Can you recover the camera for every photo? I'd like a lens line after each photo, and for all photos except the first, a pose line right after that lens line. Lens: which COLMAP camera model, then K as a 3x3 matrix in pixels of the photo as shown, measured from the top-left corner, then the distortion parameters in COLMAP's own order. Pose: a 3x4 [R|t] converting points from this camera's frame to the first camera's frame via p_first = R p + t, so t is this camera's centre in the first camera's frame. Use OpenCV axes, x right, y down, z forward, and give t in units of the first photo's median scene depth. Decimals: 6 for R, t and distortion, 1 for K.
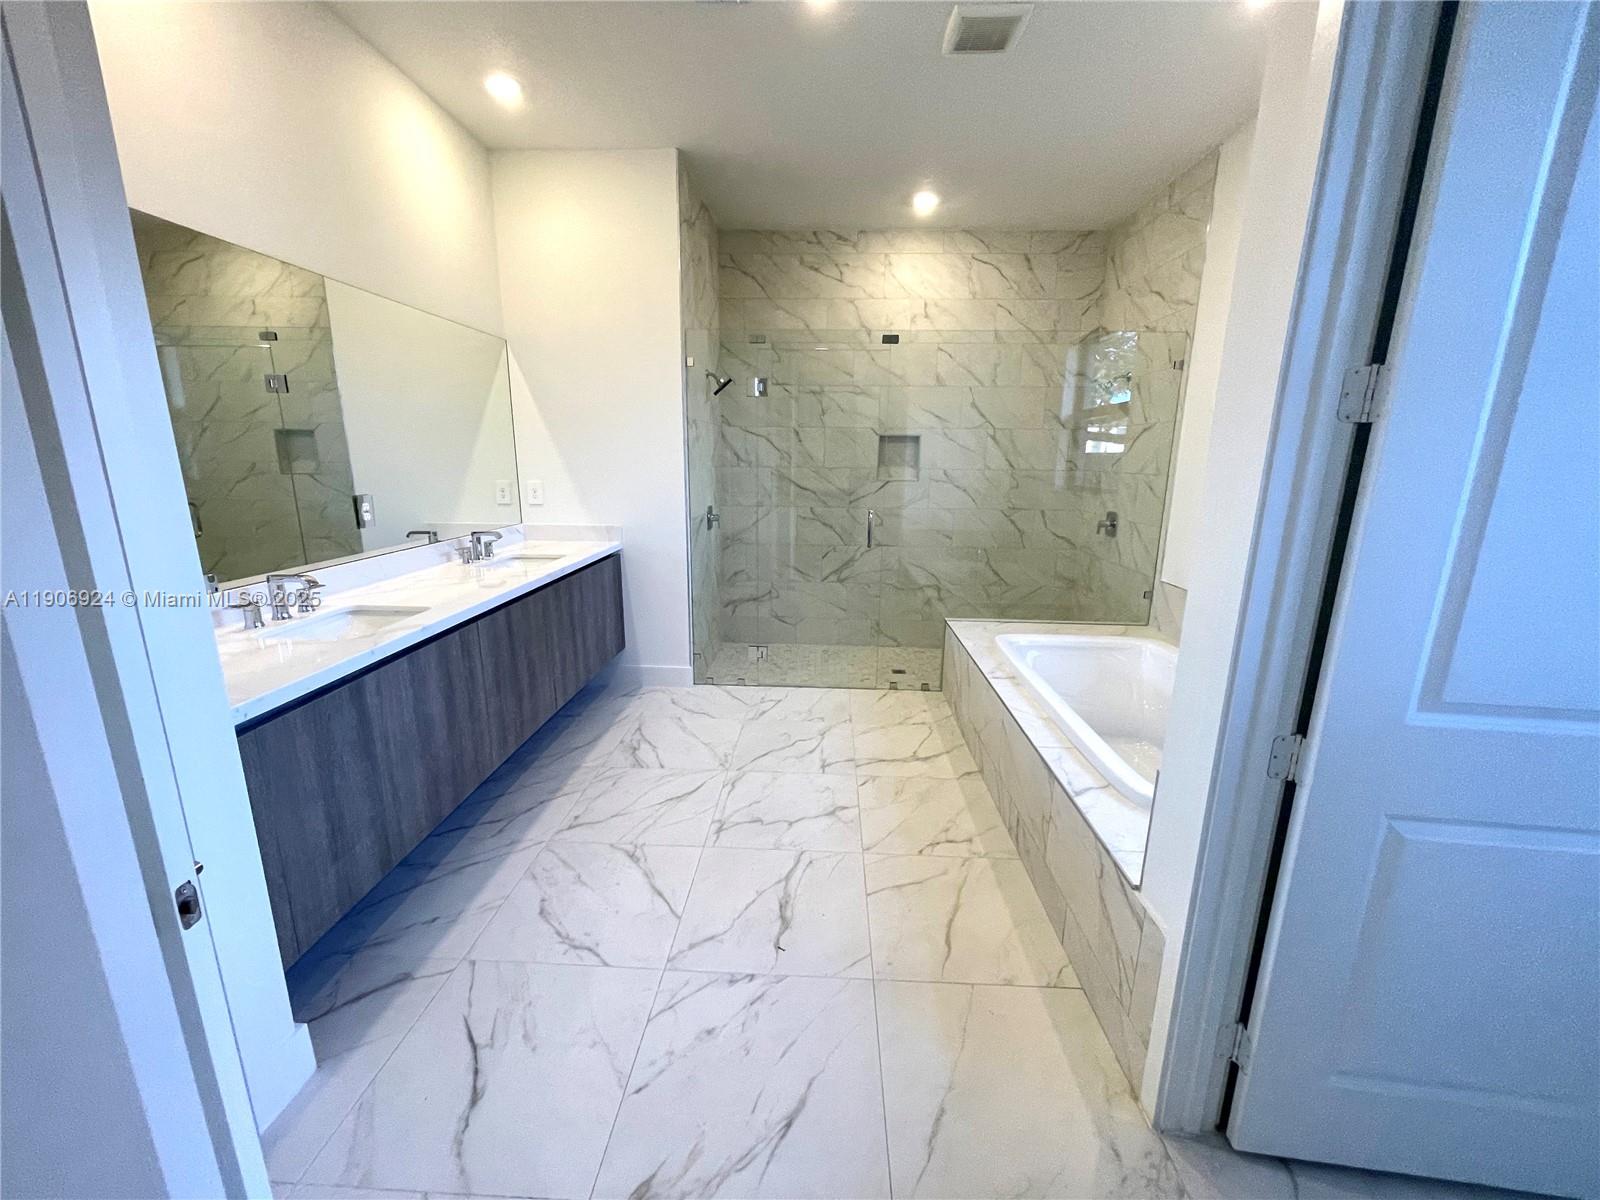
lens RADIAL K [[646.5, 0, 805.5], [0, 646.5, 604.4], [0, 0, 1]] dist [0.000432, 0.000011]
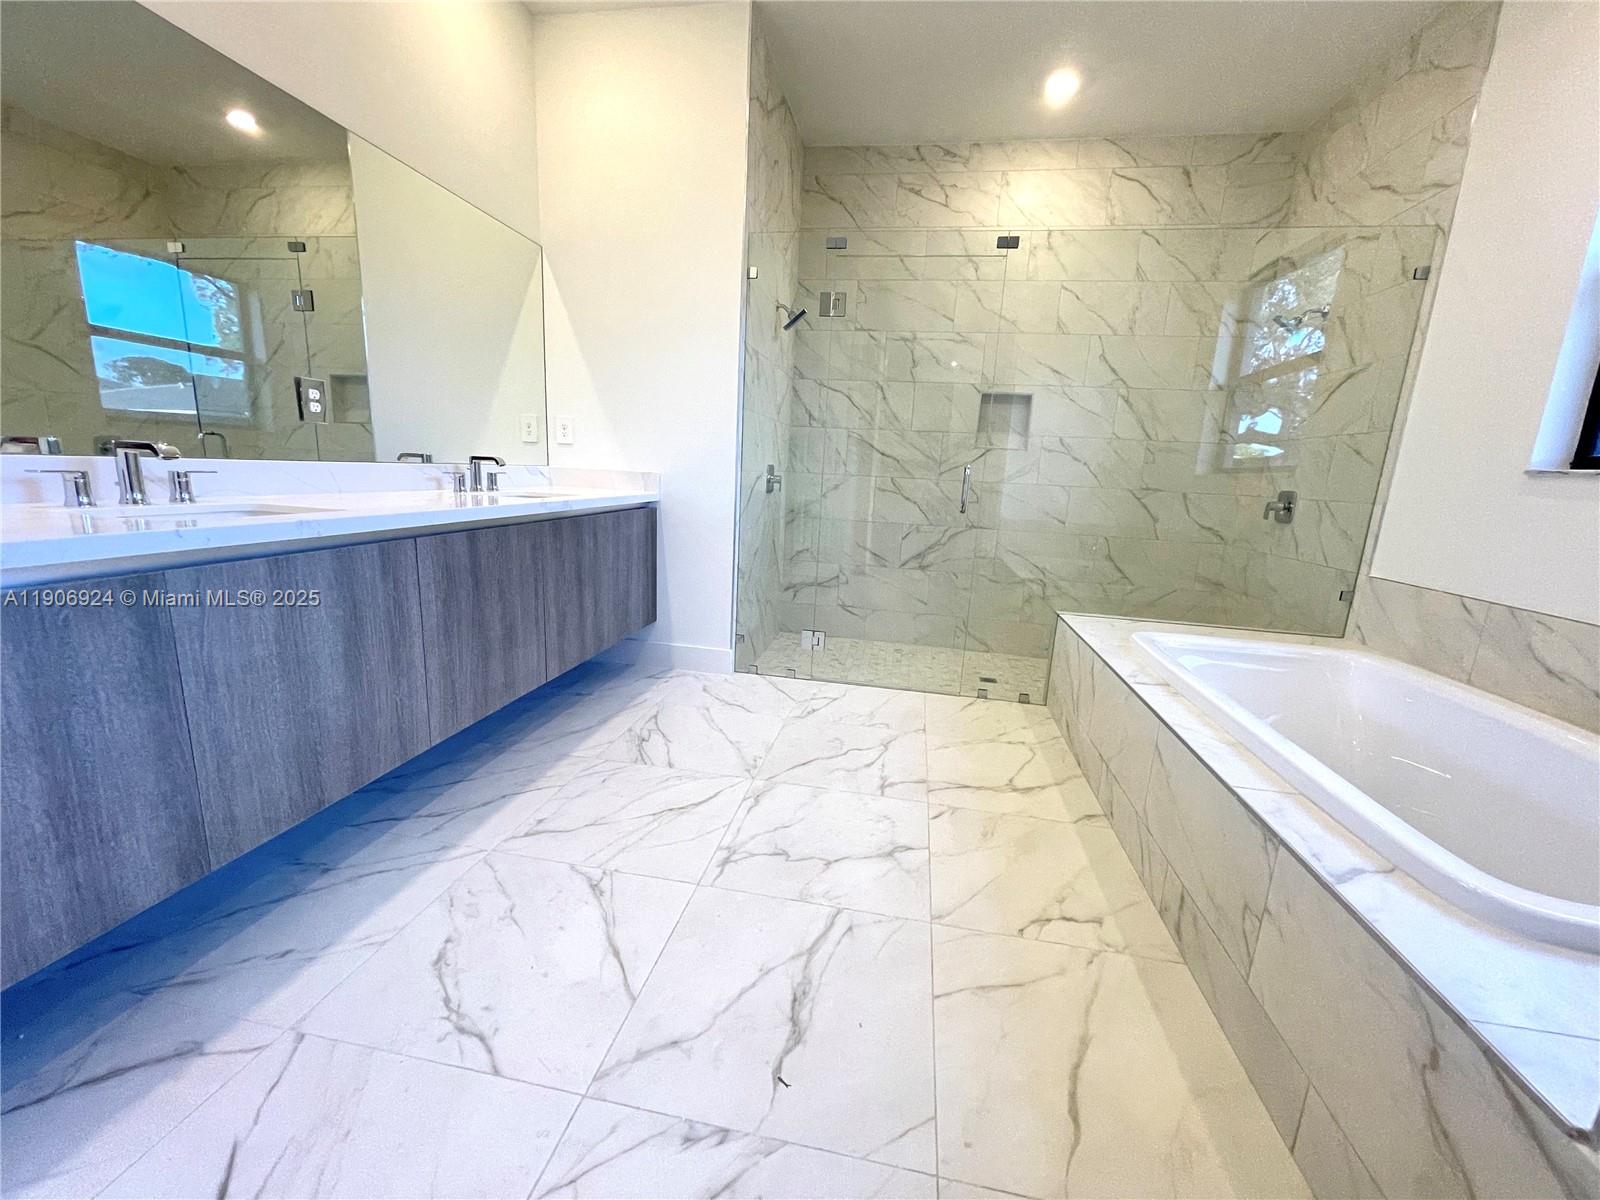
lens RADIAL K [[646.5, 0, 805.5], [0, 646.5, 604.4], [0, 0, 1]] dist [0.000432, 0.000011]
pose [[0.990218, 0.064583, -0.123683, 0.015410], [-0.067920, 0.997427, -0.022948, 0.057687], [0.121882, 0.031124, 0.992056, 0.217692]]
